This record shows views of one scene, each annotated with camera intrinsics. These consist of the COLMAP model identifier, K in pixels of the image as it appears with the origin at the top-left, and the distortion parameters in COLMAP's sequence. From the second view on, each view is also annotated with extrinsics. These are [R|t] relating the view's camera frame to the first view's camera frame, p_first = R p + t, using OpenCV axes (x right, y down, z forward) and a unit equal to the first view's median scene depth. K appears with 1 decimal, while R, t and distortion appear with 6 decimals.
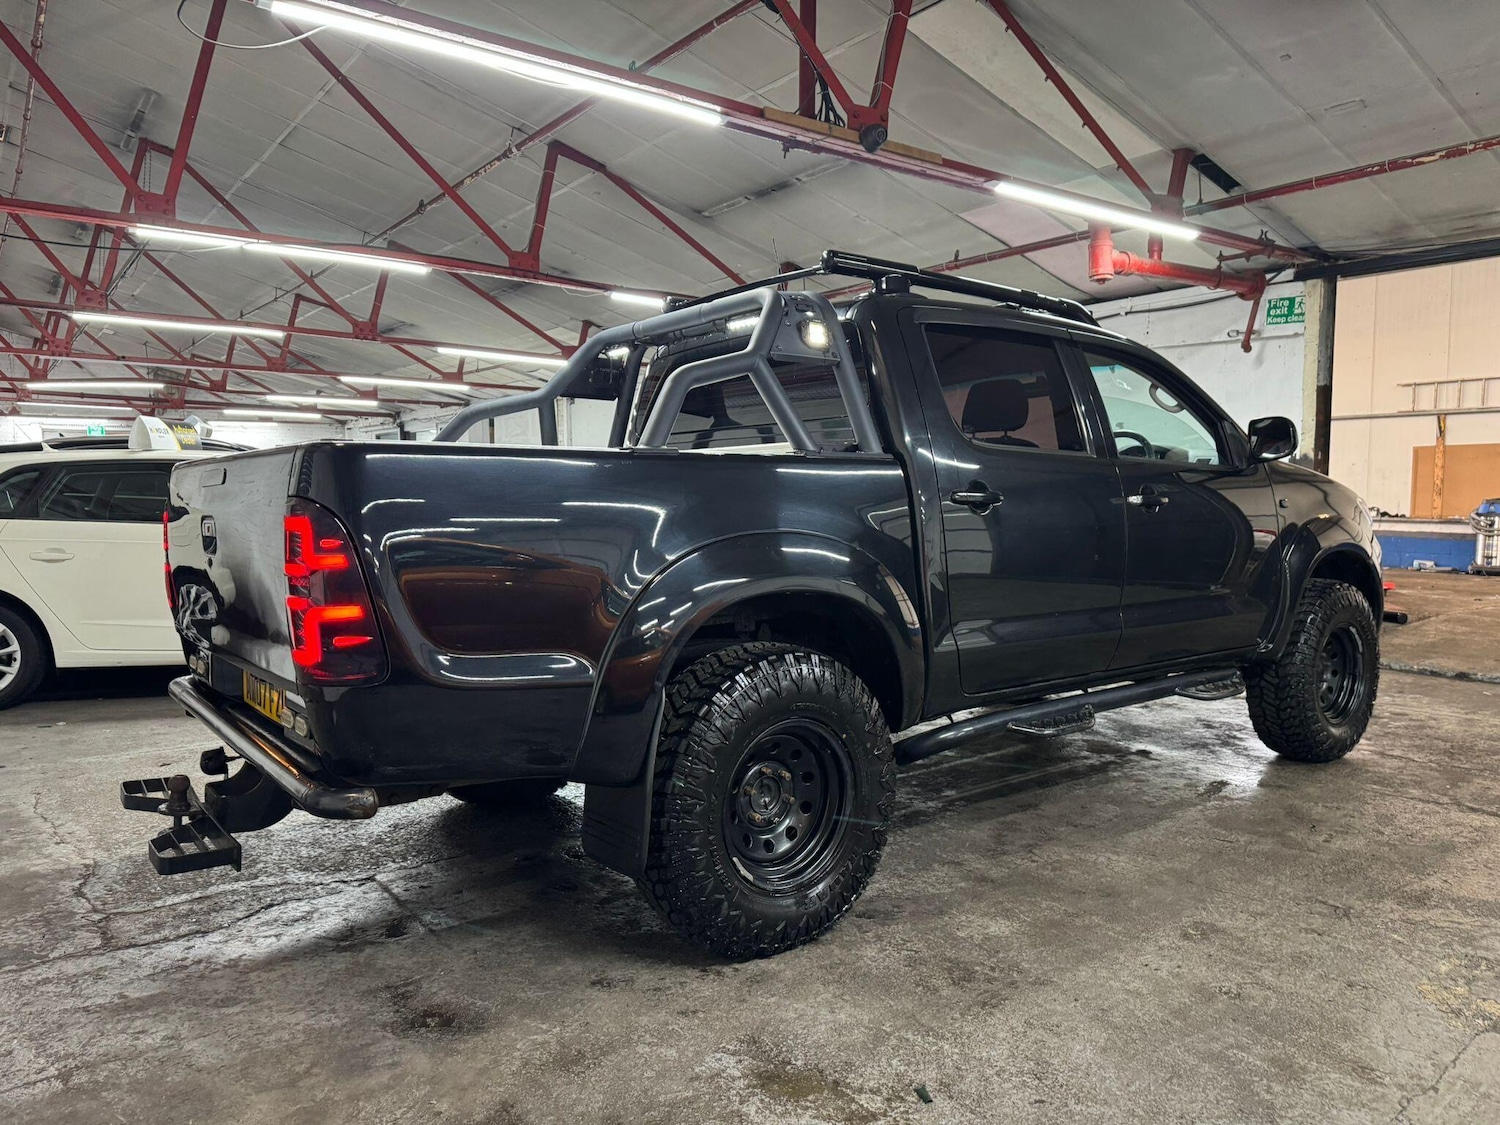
lens RADIAL K [[1060.7, 0, 756.4], [0, 1060.7, 558.6], [0, 0, 1]] dist [0.017787, -0.019040]
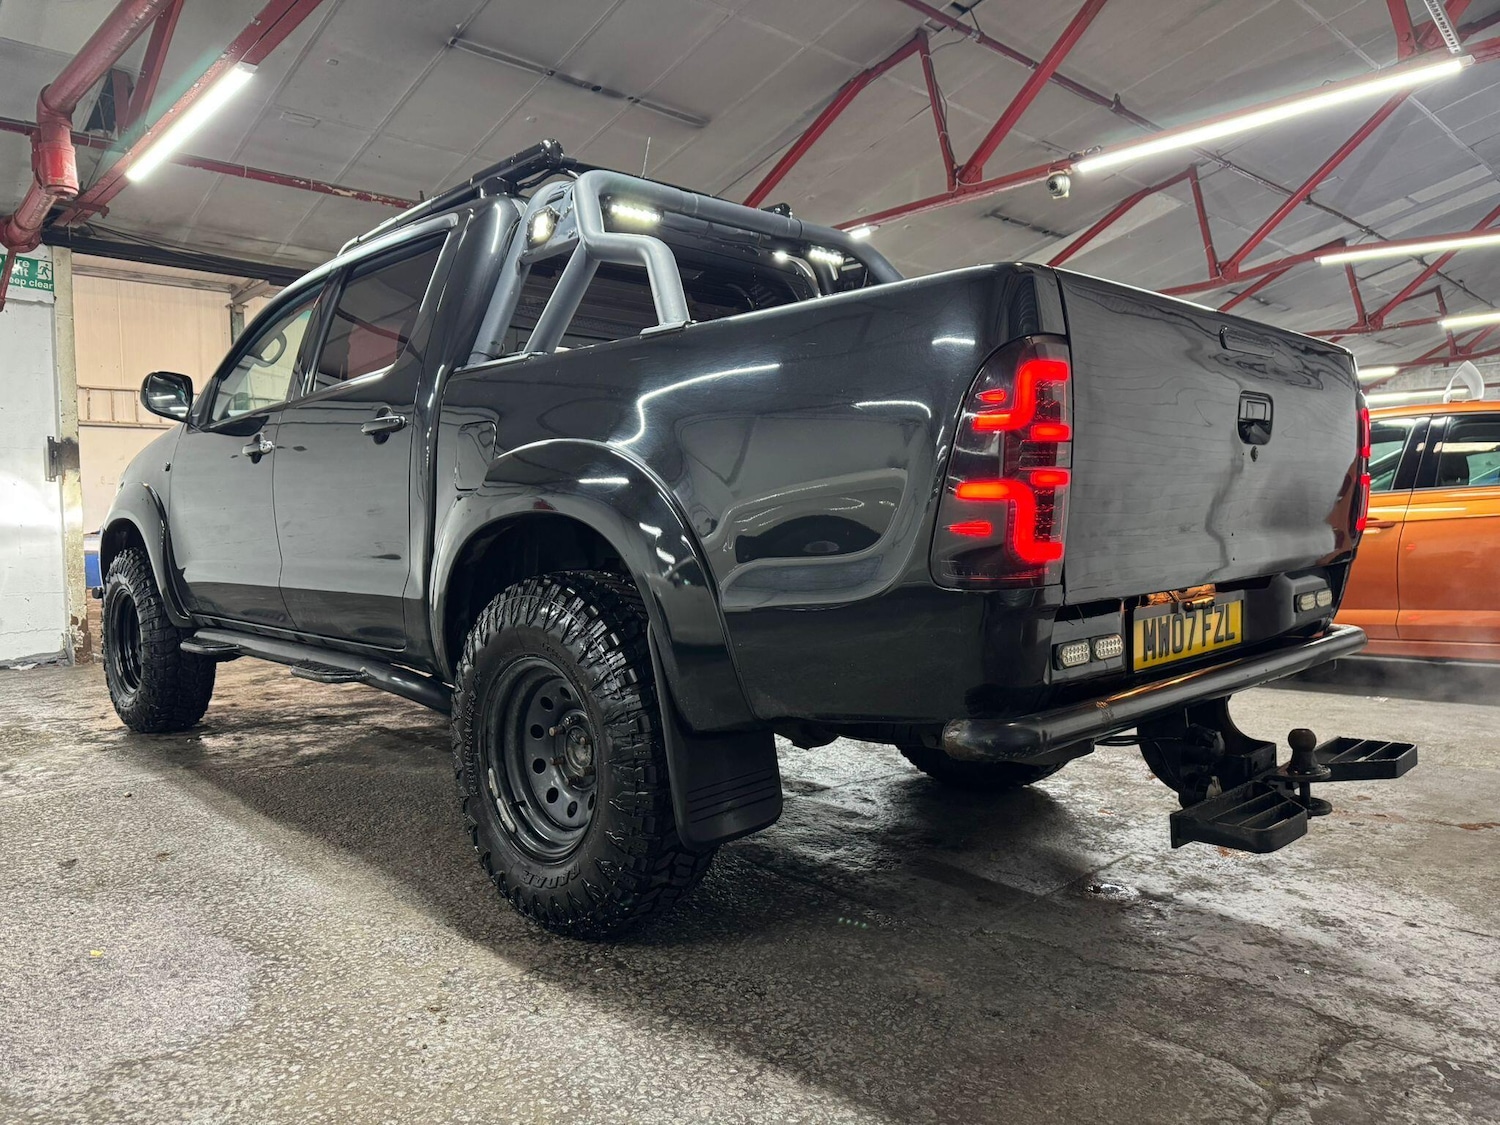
lens RADIAL K [[1060.7, 0, 740.2], [0, 1060.7, 569.9], [0, 0, 1]] dist [0.017787, -0.019040]
pose [[-0.112189, -0.051188, 0.992368, -0.835194], [0.077665, 0.995166, 0.060112, 0.007304], [-0.990647, 0.083816, -0.107672, 0.983029]]
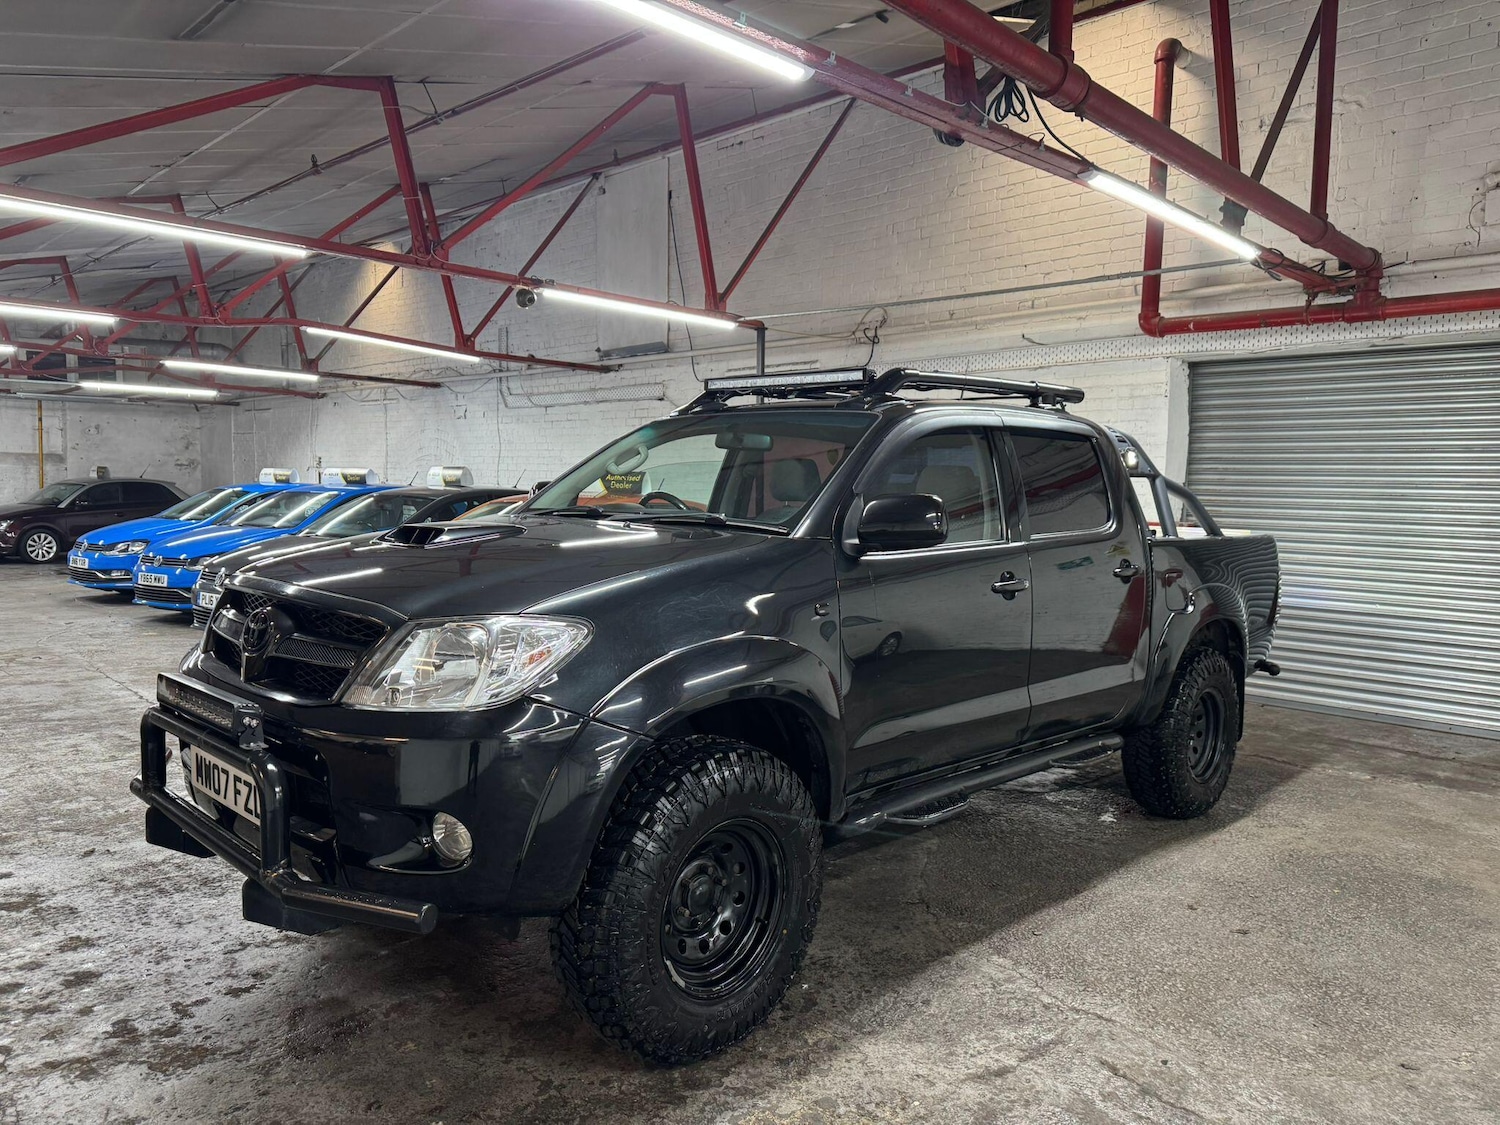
lens RADIAL K [[1060.7, 0, 742.7], [0, 1060.7, 571.3], [0, 0, 1]] dist [0.017787, -0.019040]
pose [[-0.991557, -0.014519, -0.128855, 0.427617], [-0.032549, 0.989765, 0.138948, -0.201411], [0.125519, 0.141969, -0.981881, 2.138298]]
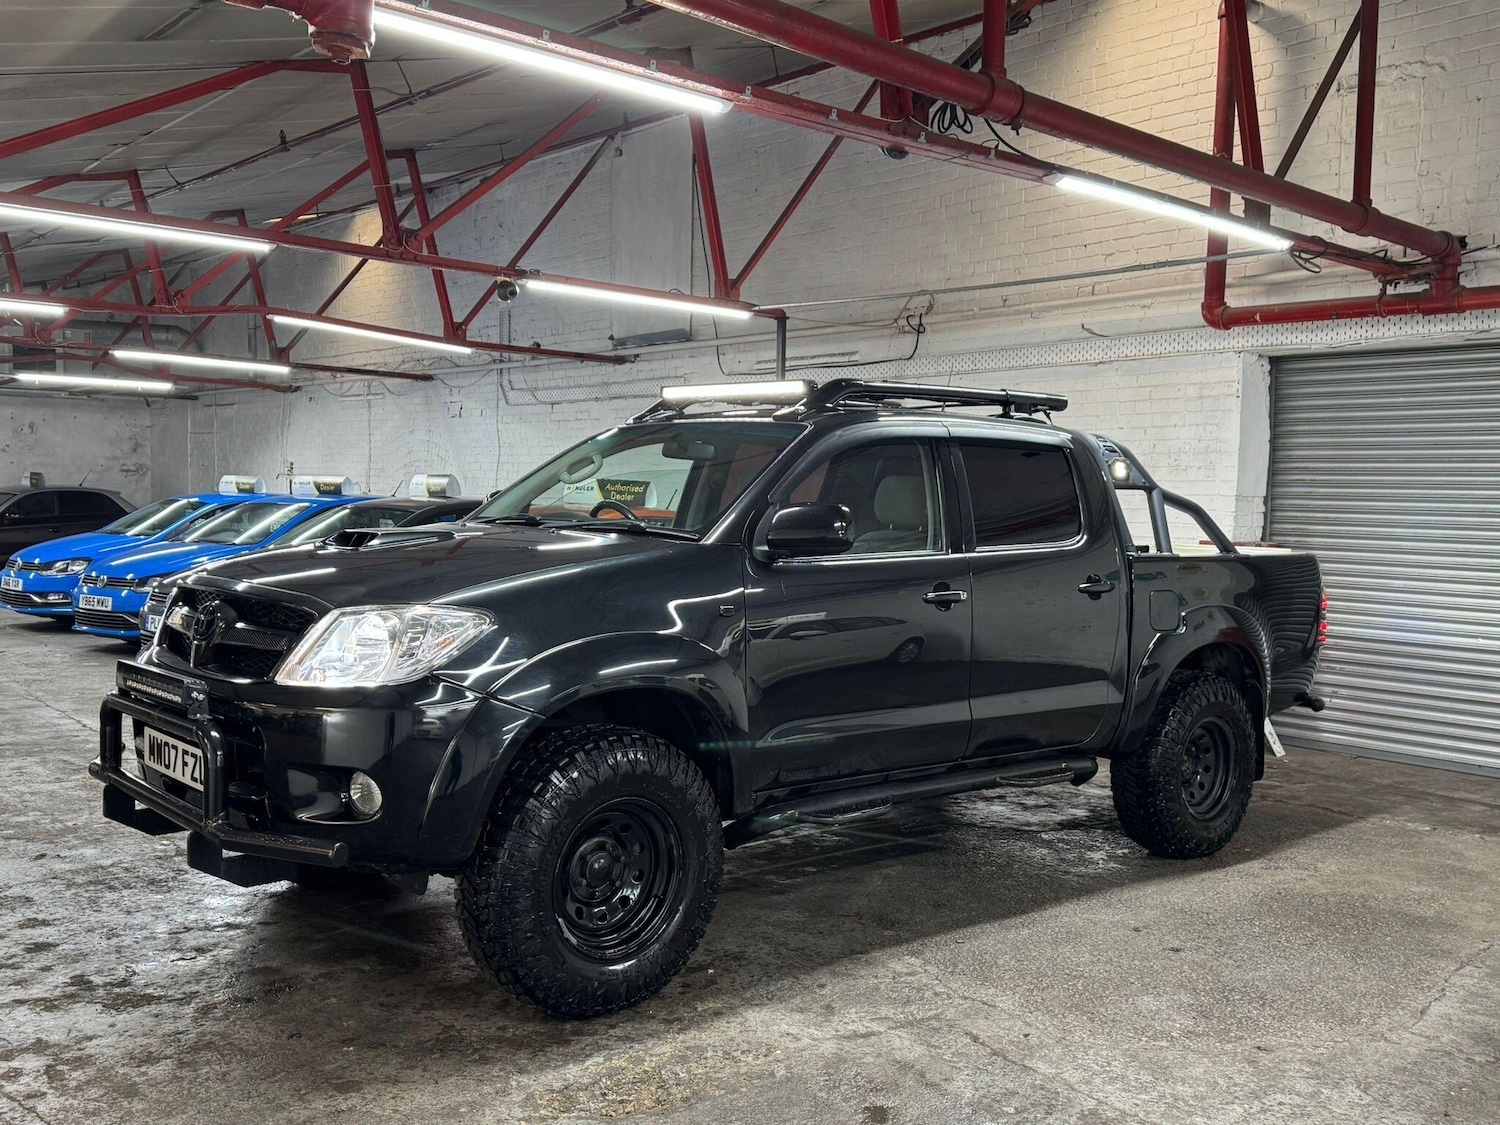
lens RADIAL K [[1398.0, 0, 750.5], [0, 1398.0, 569.7], [0, 0, 1]] dist [0.024580, 0.000000]
pose [[-0.997606, -0.026291, -0.063964, 0.325072], [-0.033268, 0.993308, 0.110597, -0.219771], [0.060628, 0.112460, -0.991805, 2.450096]]
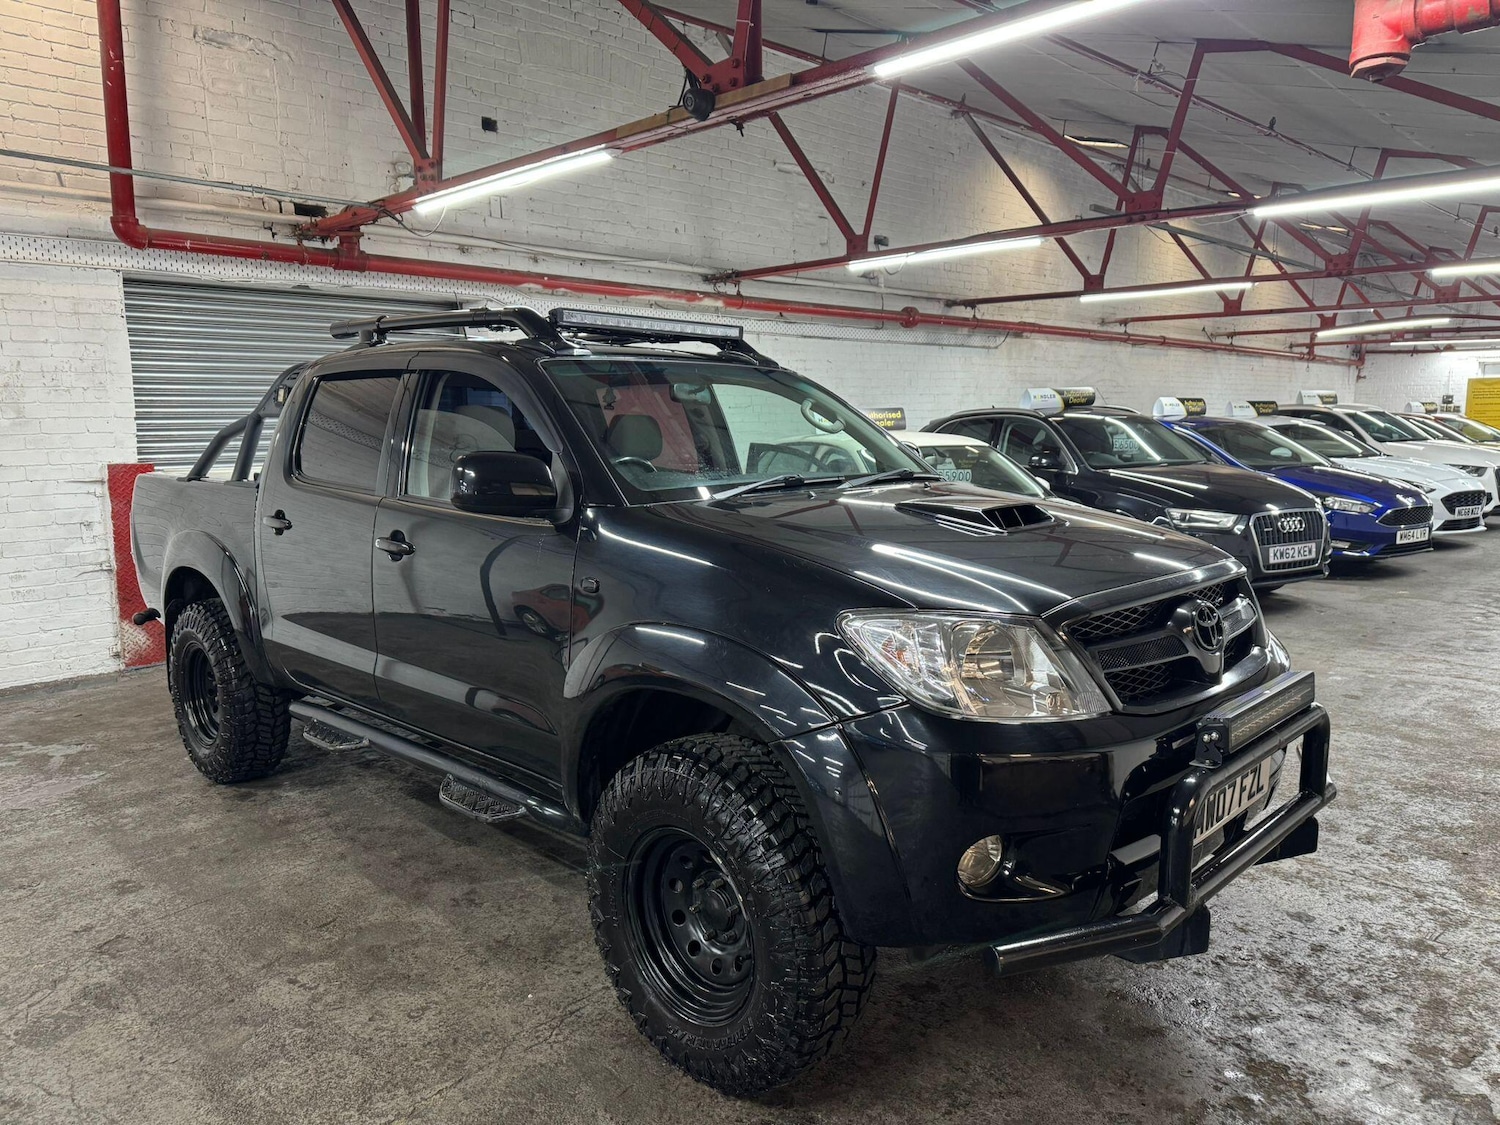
lens RADIAL K [[1060.7, 0, 751.4], [0, 1060.7, 568.6], [0, 0, 1]] dist [0.017787, -0.019040]
pose [[0.138827, 0.140741, -0.980265, 1.205436], [-0.054037, 0.989452, 0.134407, -0.161782], [0.988841, 0.034312, 0.144967, 1.091416]]
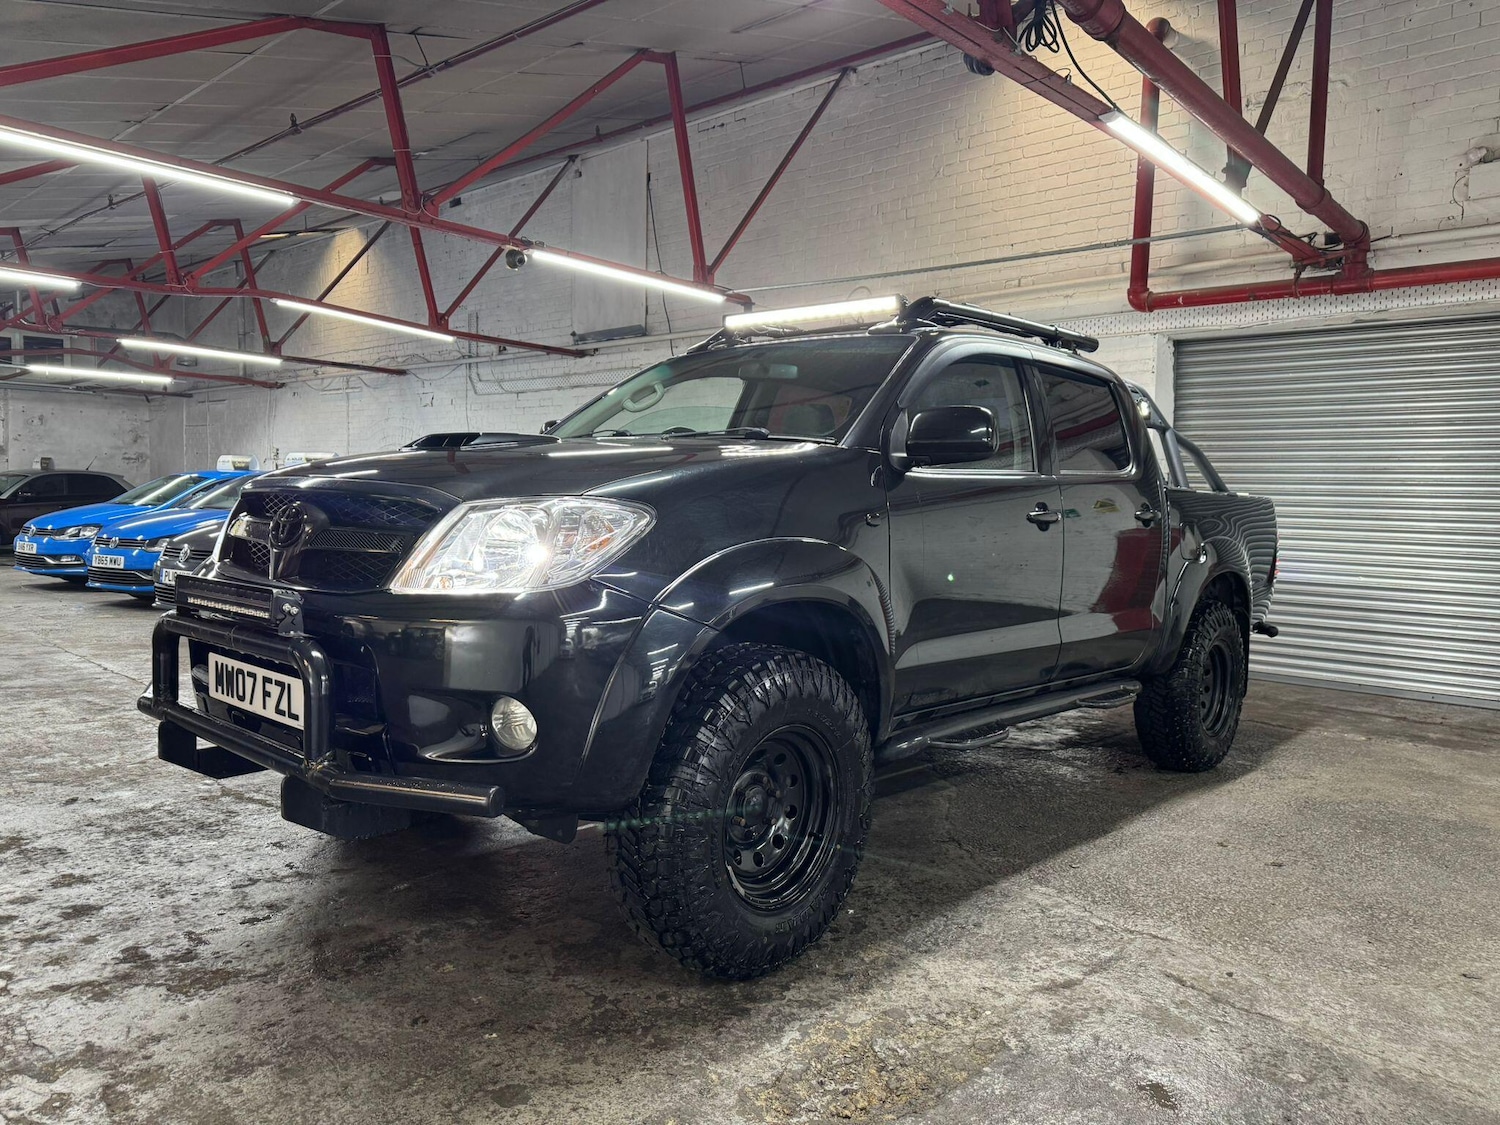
lens RADIAL K [[1060.7, 0, 746.8], [0, 1060.7, 567.7], [0, 0, 1]] dist [0.017787, -0.019040]
pose [[-0.983952, -0.021549, -0.177126, 0.487800], [-0.043419, 0.991758, 0.120544, -0.123812], [0.173068, 0.126300, -0.976778, 2.113393]]
